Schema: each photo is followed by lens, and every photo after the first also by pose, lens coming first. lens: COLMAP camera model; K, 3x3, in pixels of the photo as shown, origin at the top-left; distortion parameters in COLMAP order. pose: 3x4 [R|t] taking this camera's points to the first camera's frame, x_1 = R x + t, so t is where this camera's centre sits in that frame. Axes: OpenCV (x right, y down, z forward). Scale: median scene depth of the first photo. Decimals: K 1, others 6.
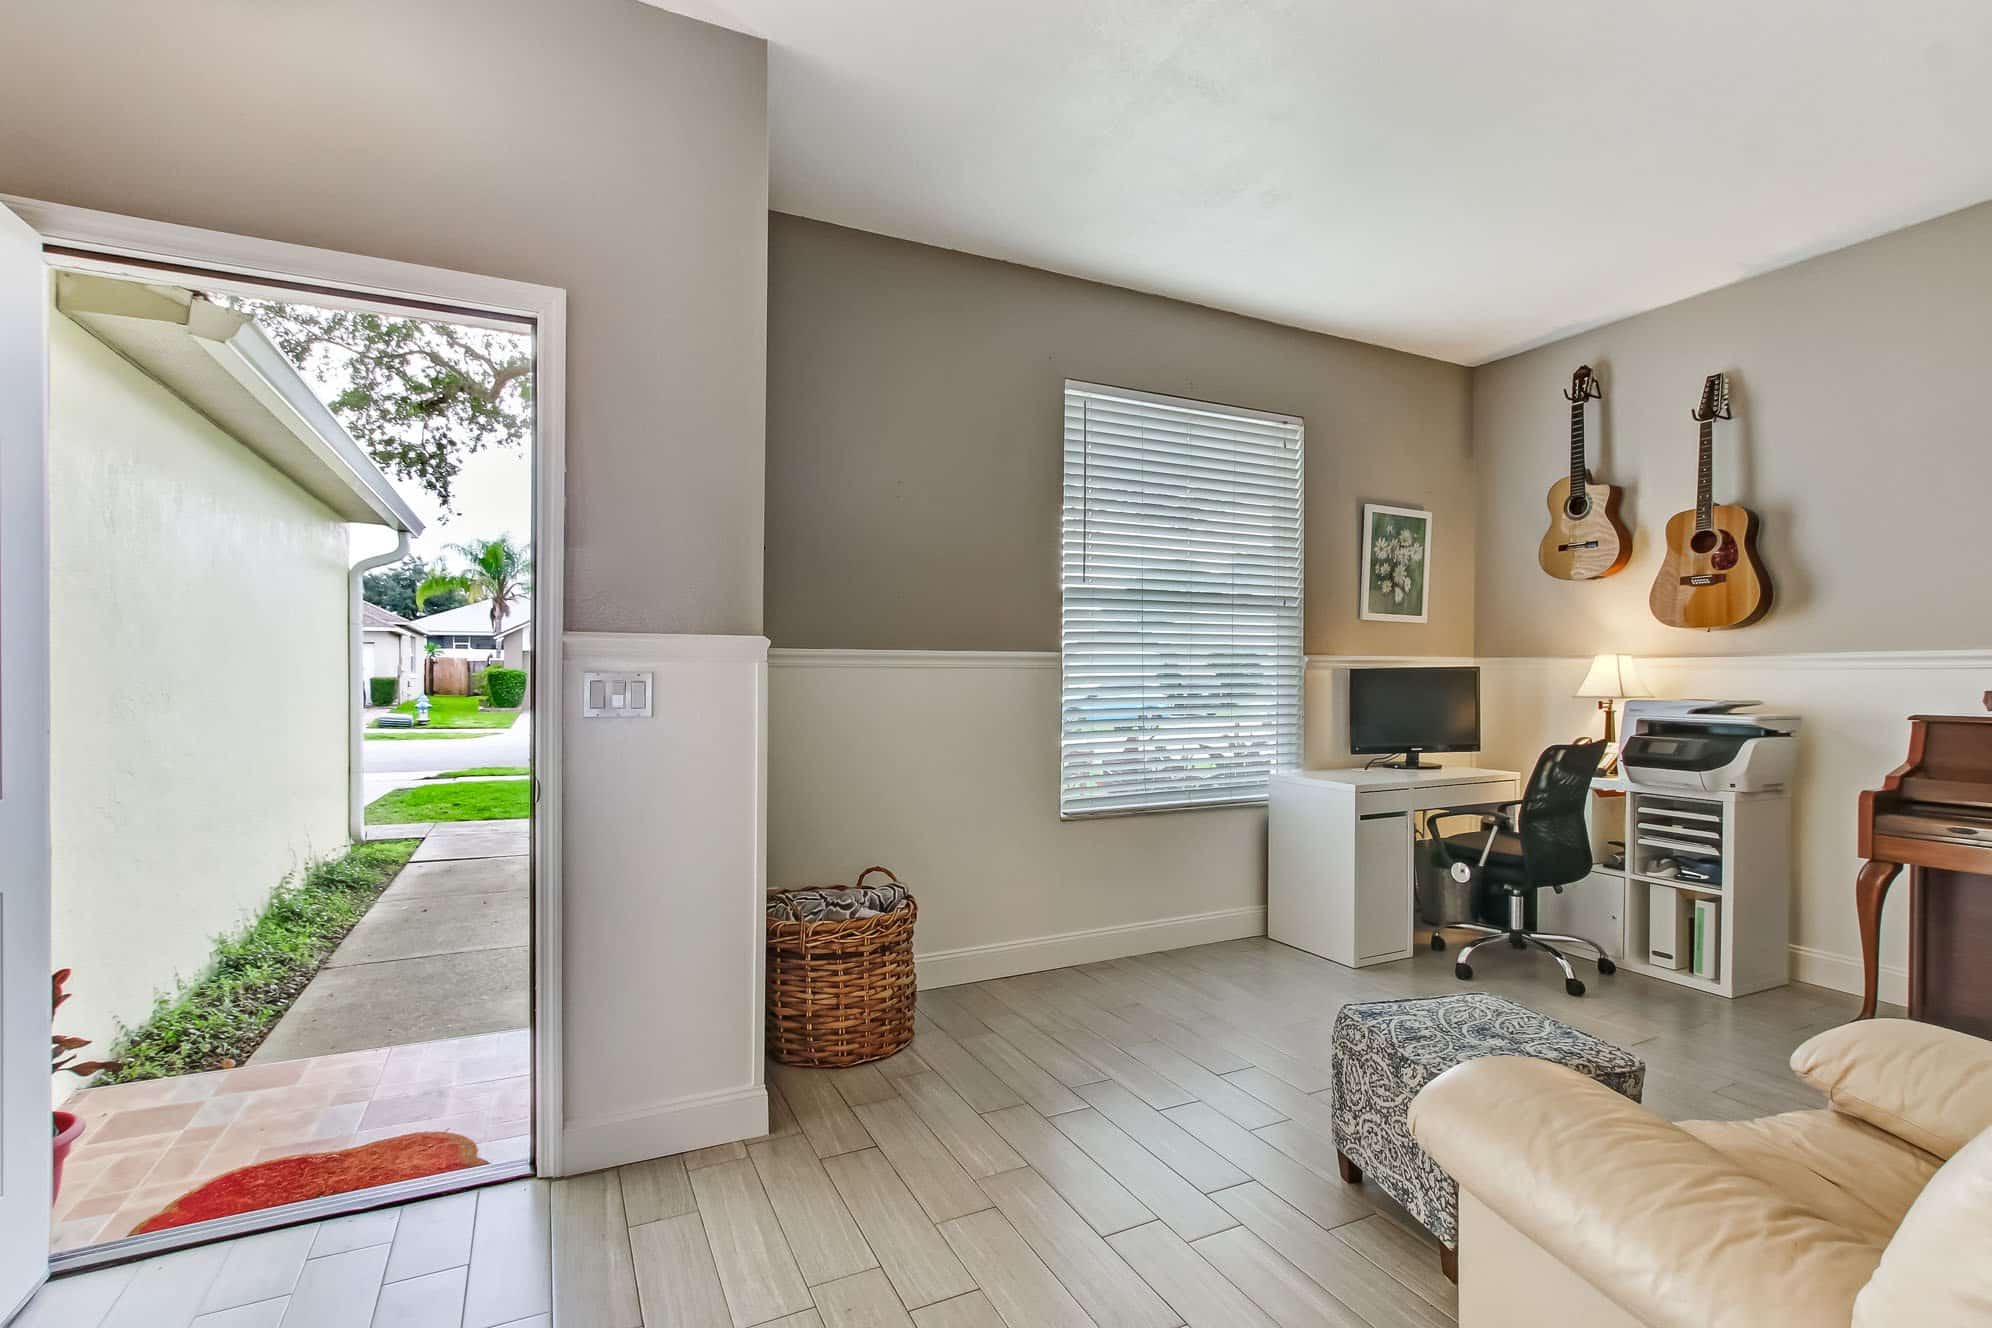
lens RADIAL K [[942.8, 0, 997.6], [0, 942.8, 678.8], [0, 0, 1]] dist [-0.000487, 0.000104]
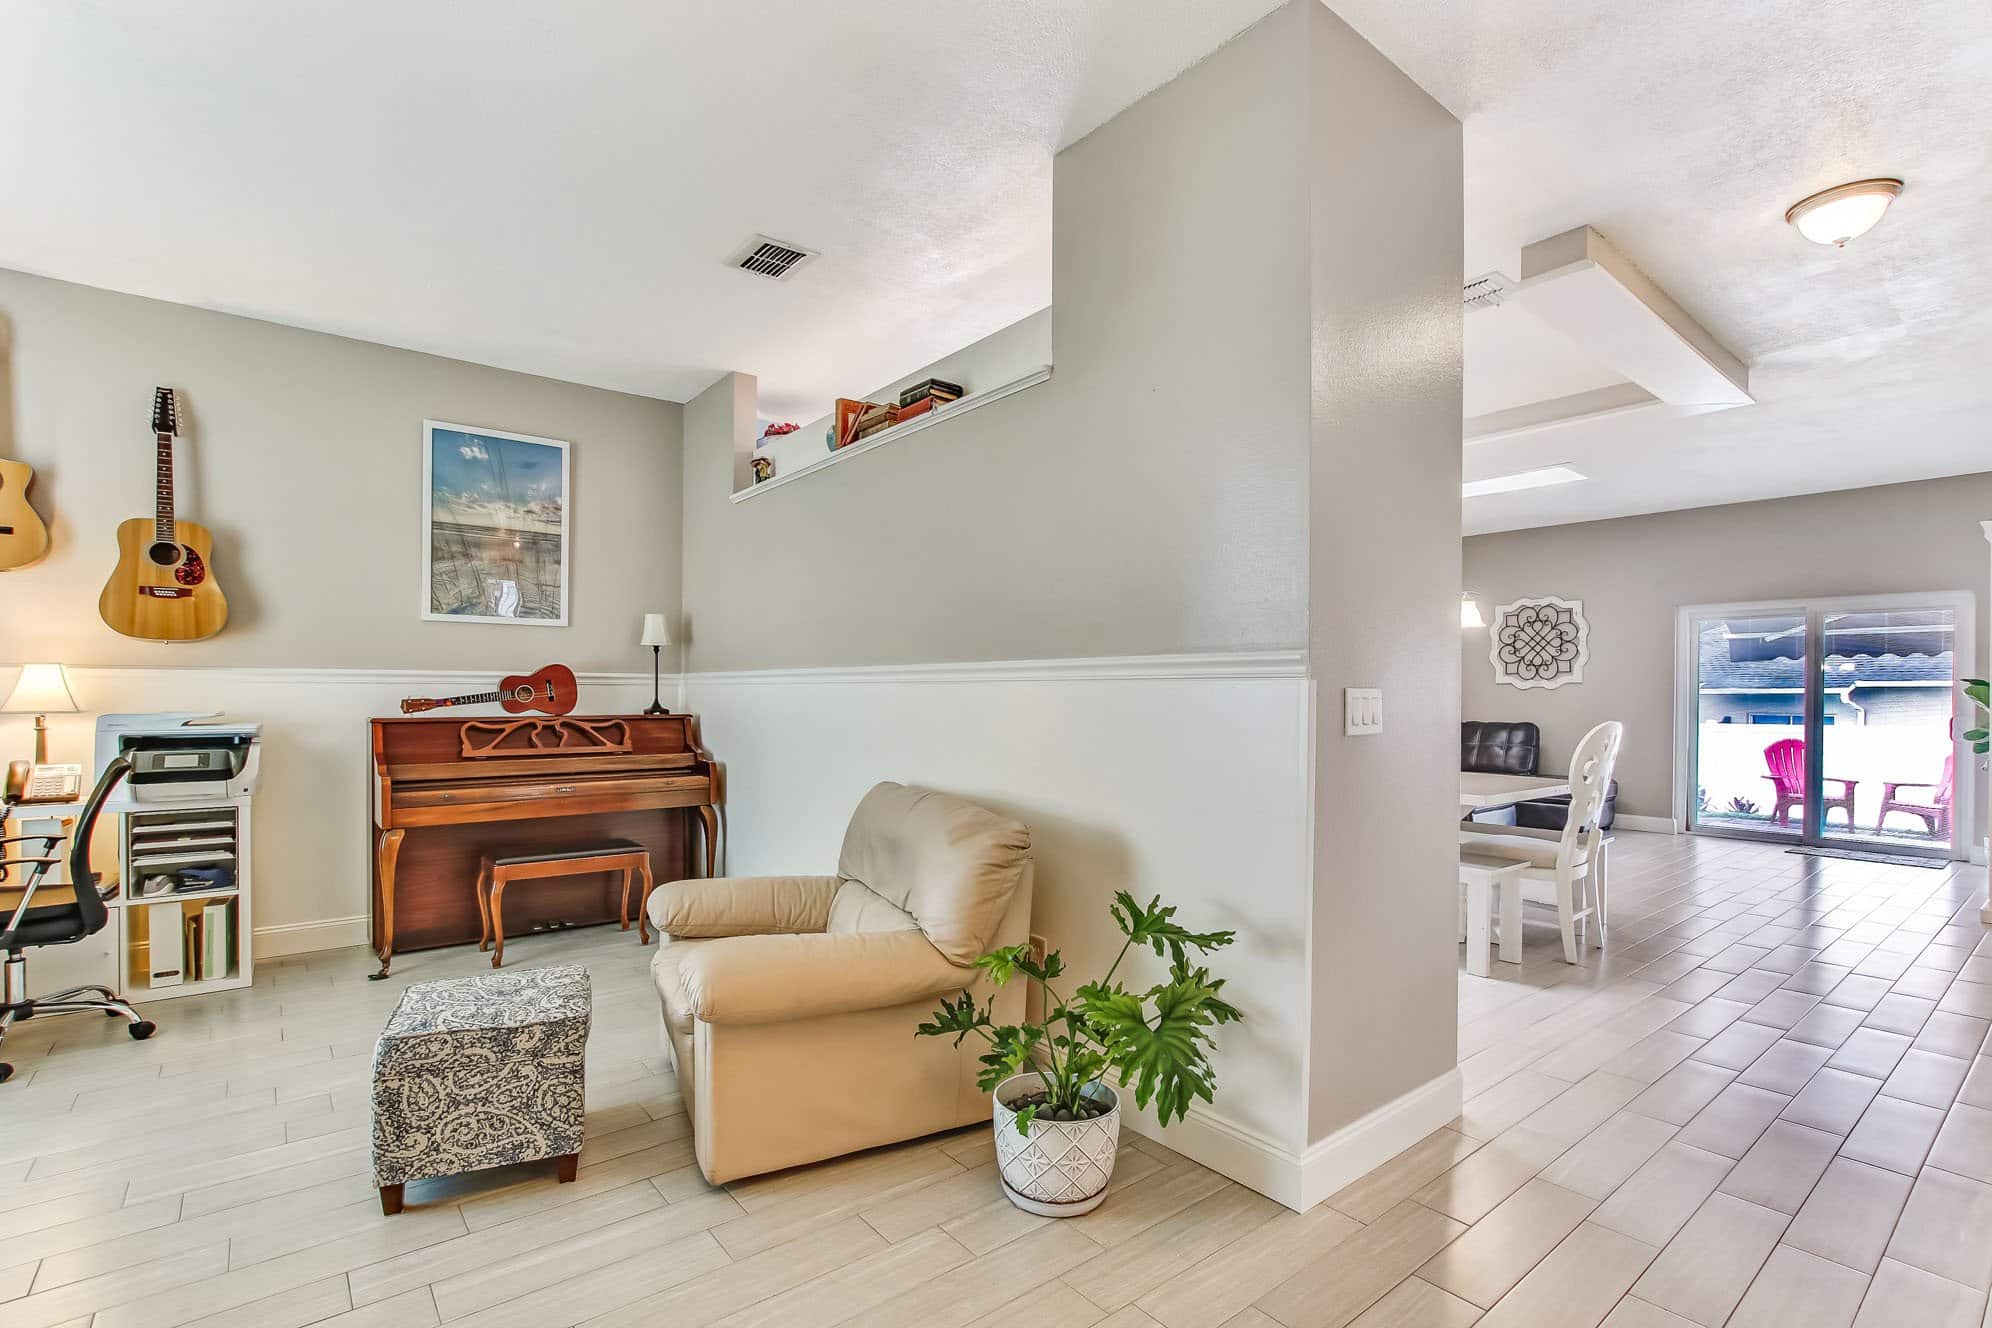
lens RADIAL K [[928.8, 0, 993.0], [0, 928.8, 708.2], [0, 0, 1]] dist [0.001097, 0.000192]
pose [[-0.212075, -0.019982, 0.977049, -0.415186], [0.001409, 0.999784, 0.020753, -0.001353], [-0.977252, 0.005778, -0.212001, 0.367803]]
